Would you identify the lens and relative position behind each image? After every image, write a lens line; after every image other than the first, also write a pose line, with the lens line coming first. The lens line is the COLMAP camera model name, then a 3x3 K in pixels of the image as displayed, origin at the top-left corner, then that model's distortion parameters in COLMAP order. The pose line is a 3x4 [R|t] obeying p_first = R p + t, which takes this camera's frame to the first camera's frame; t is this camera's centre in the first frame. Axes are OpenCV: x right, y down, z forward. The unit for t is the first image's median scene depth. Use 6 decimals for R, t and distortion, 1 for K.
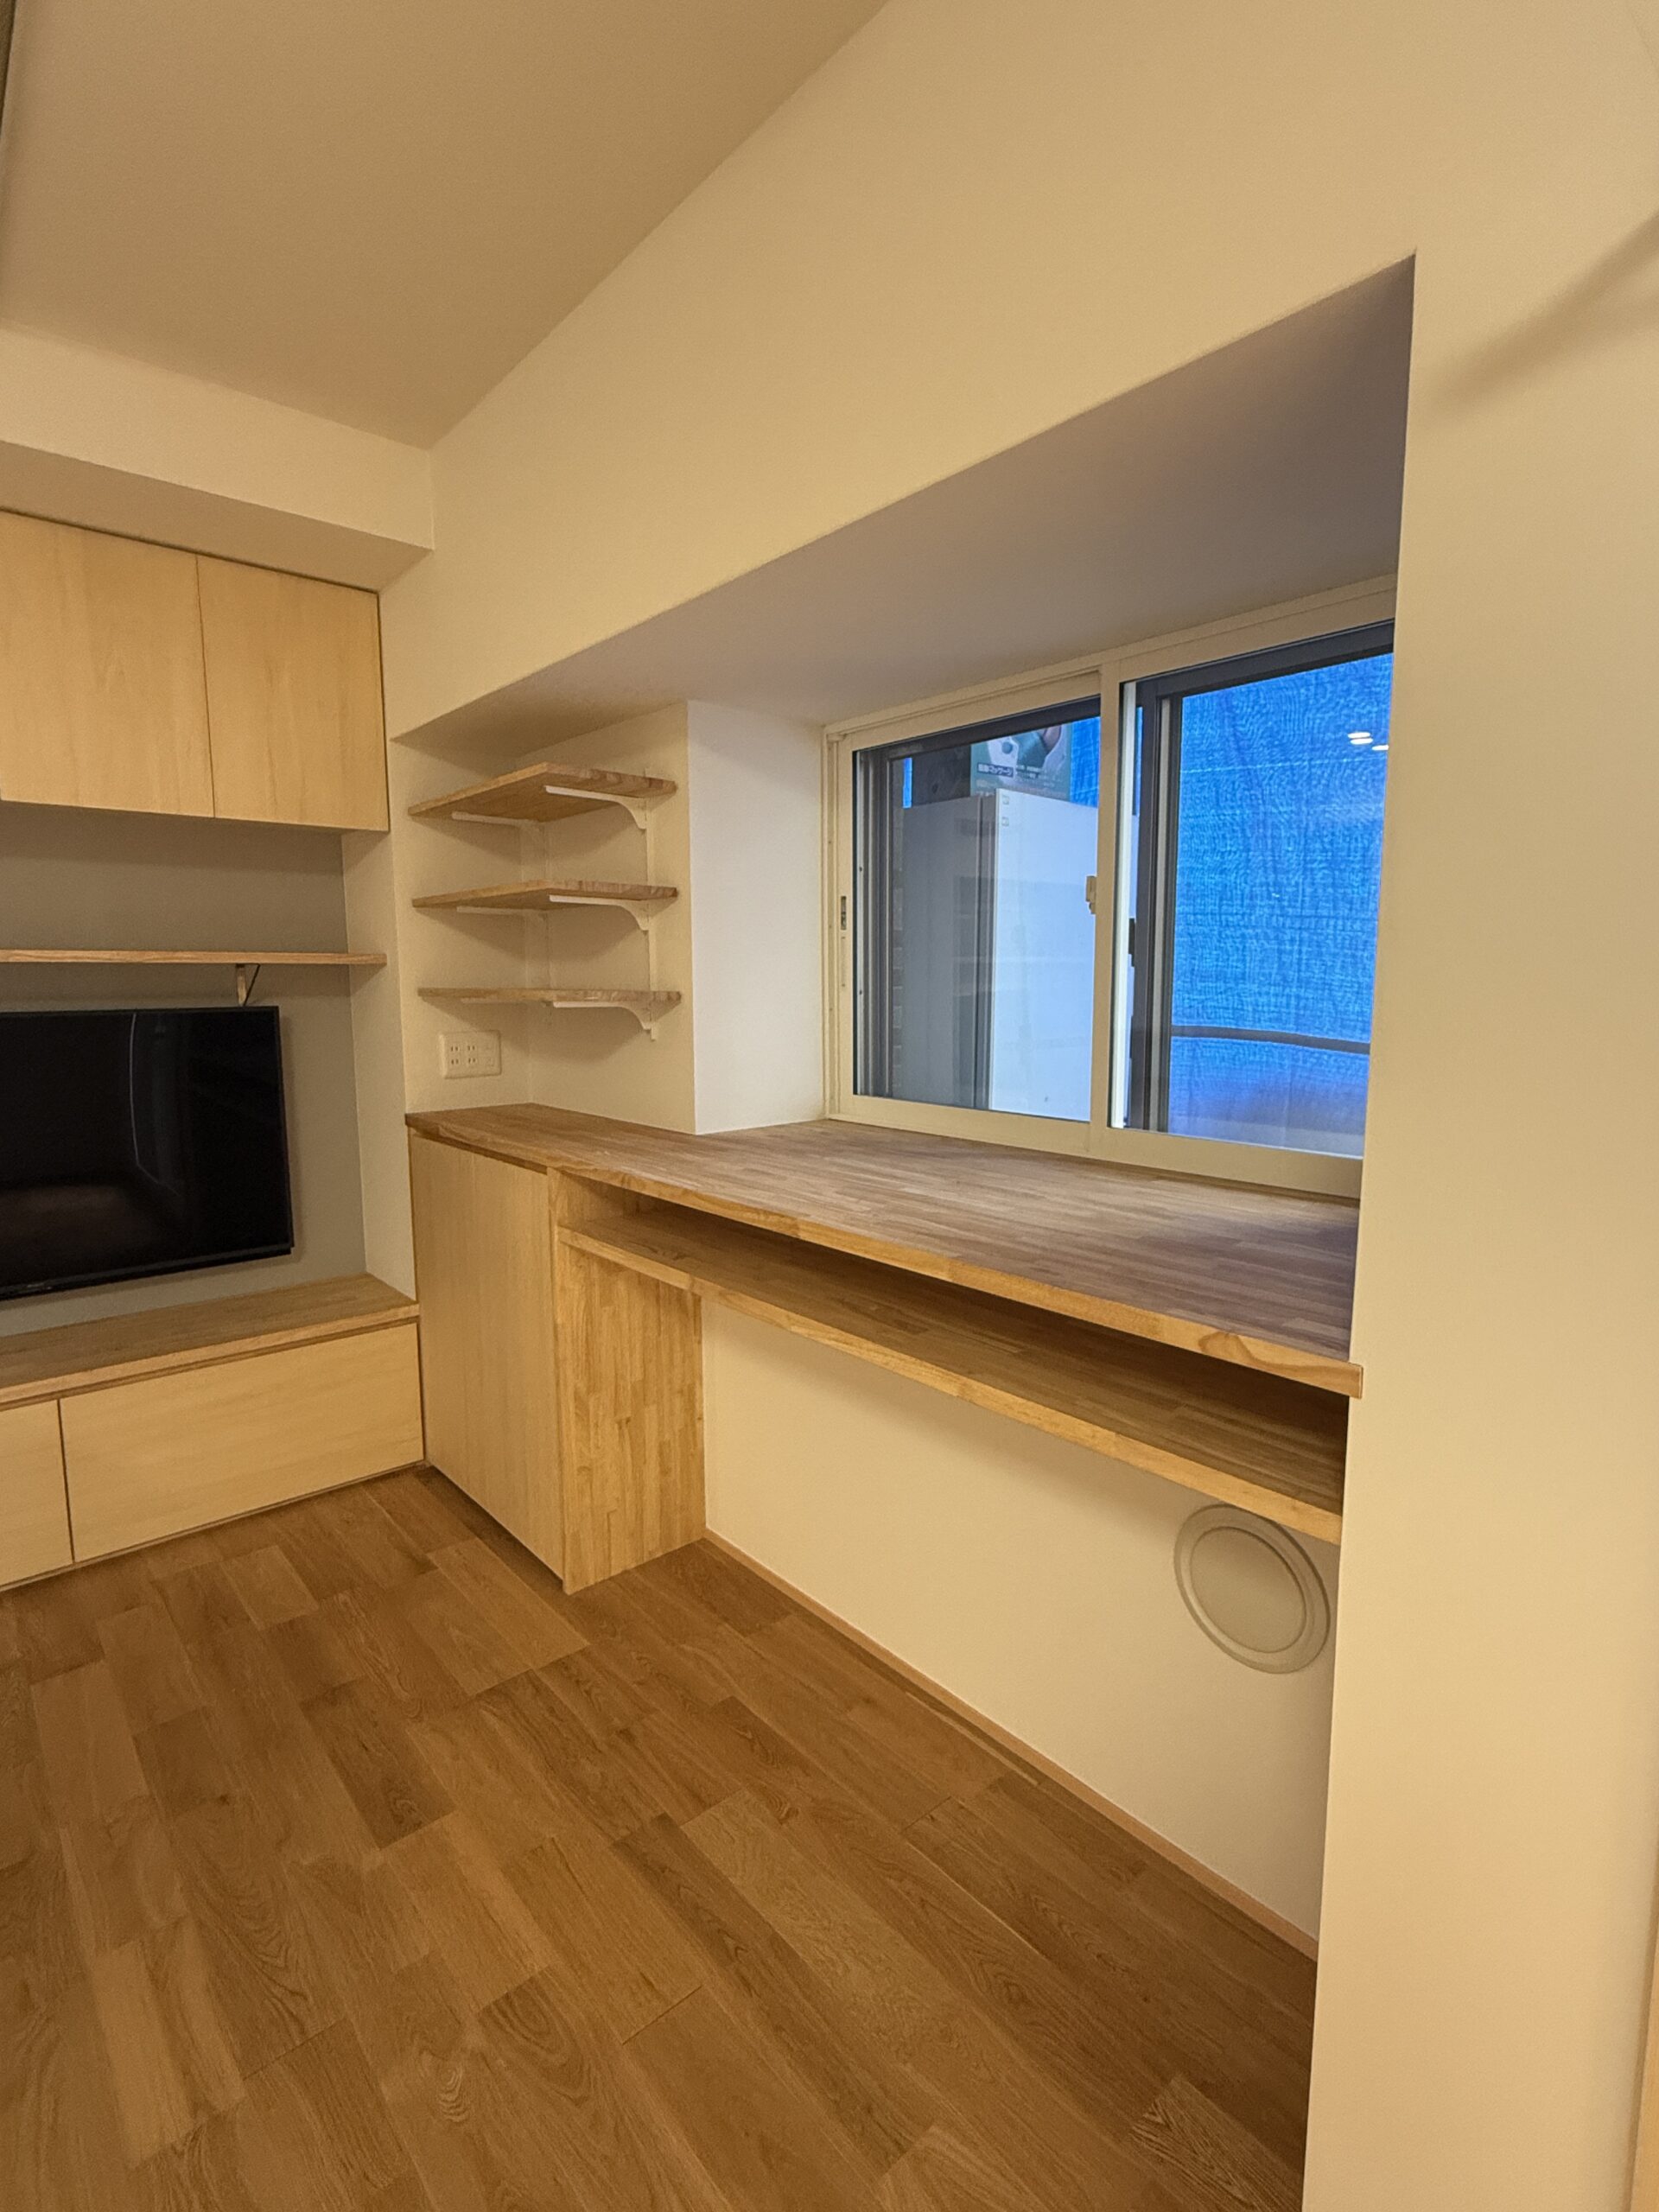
lens RADIAL K [[1081.3, 0, 841.7], [0, 1081.3, 1103.1], [0, 0, 1]] dist [0.002243, -0.000206]
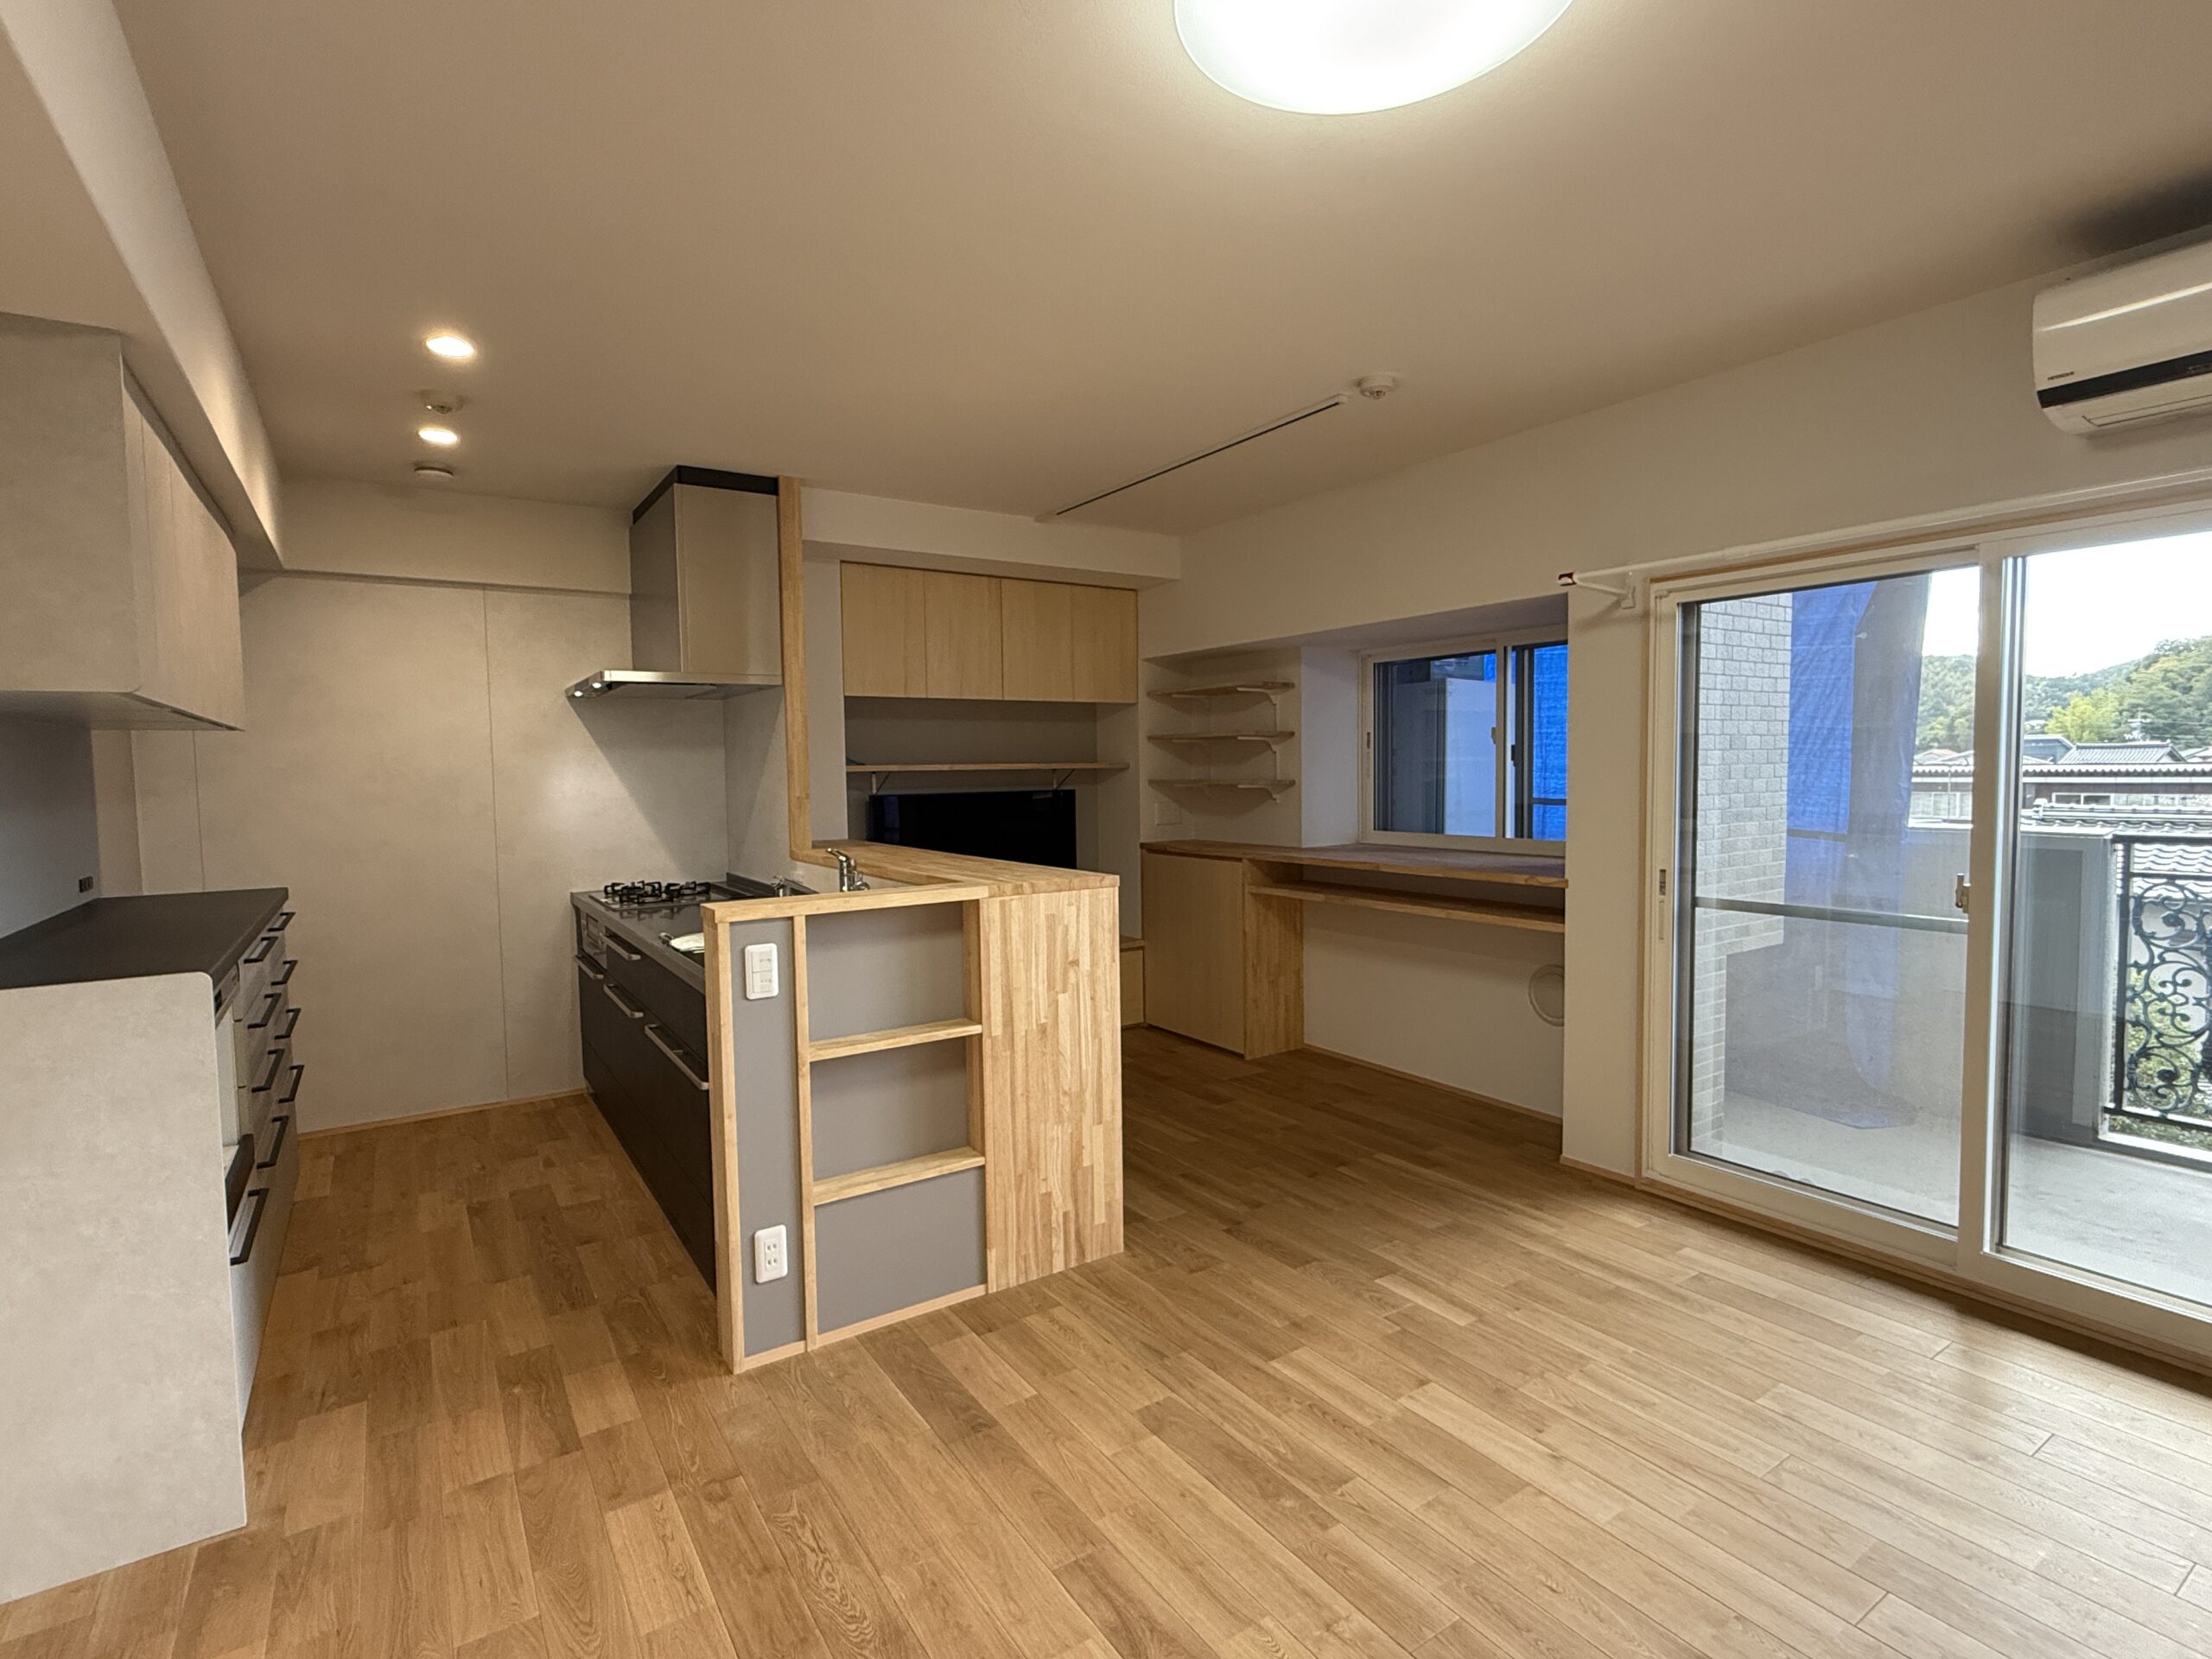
lens RADIAL K [[1081.3, 0, 1093.4], [0, 1081.3, 829.5], [0, 0, 1]] dist [0.002243, -0.000206]
pose [[0.988426, -0.007836, -0.151504, -0.220026], [-0.001253, 0.998209, -0.059802, 0.122604], [0.151701, 0.059300, 0.986646, -1.151436]]
